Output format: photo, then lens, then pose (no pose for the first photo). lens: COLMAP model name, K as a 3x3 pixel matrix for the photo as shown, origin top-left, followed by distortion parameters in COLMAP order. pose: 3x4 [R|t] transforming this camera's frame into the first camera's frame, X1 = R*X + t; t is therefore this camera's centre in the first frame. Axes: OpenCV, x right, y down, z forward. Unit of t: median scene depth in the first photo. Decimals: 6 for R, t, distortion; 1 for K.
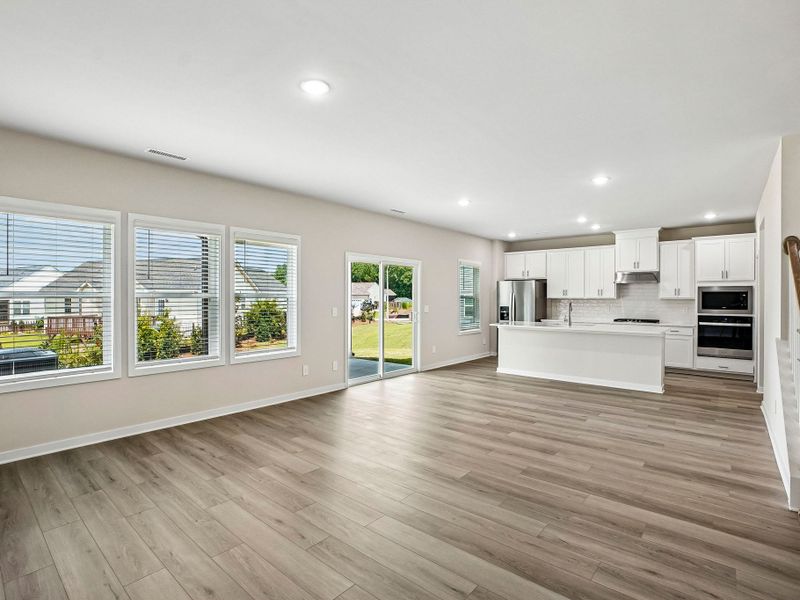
lens RADIAL K [[401.9, 0, 382.9], [0, 401.9, 301.8], [0, 0, 1]] dist [-0.050992, 0.001896]
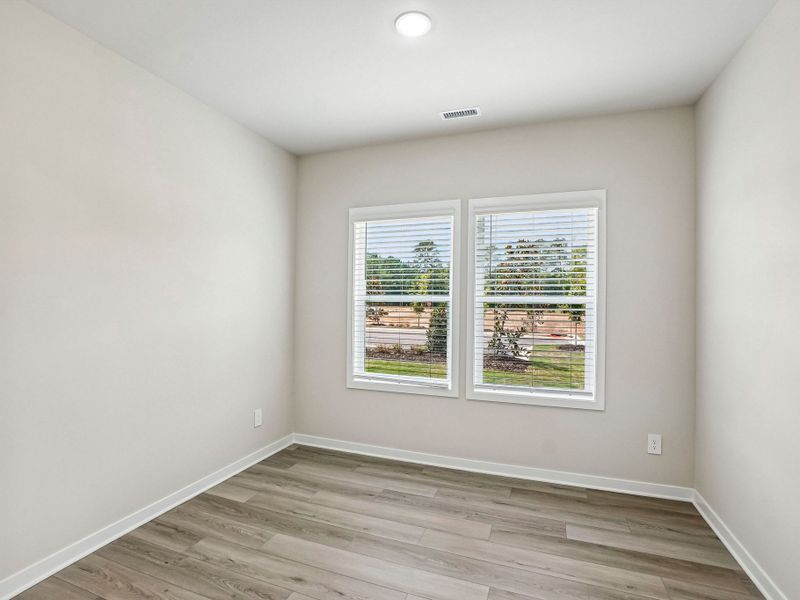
lens RADIAL K [[569.2, 0, 396.5], [0, 569.2, 300.4], [0, 0, 1]] dist [-0.110877, -0.003669]
pose [[0.241508, -0.000135, -0.970399, 0.513646], [-0.018282, 0.999822, -0.004689, -0.005704], [0.970227, 0.018873, 0.241463, 0.620133]]
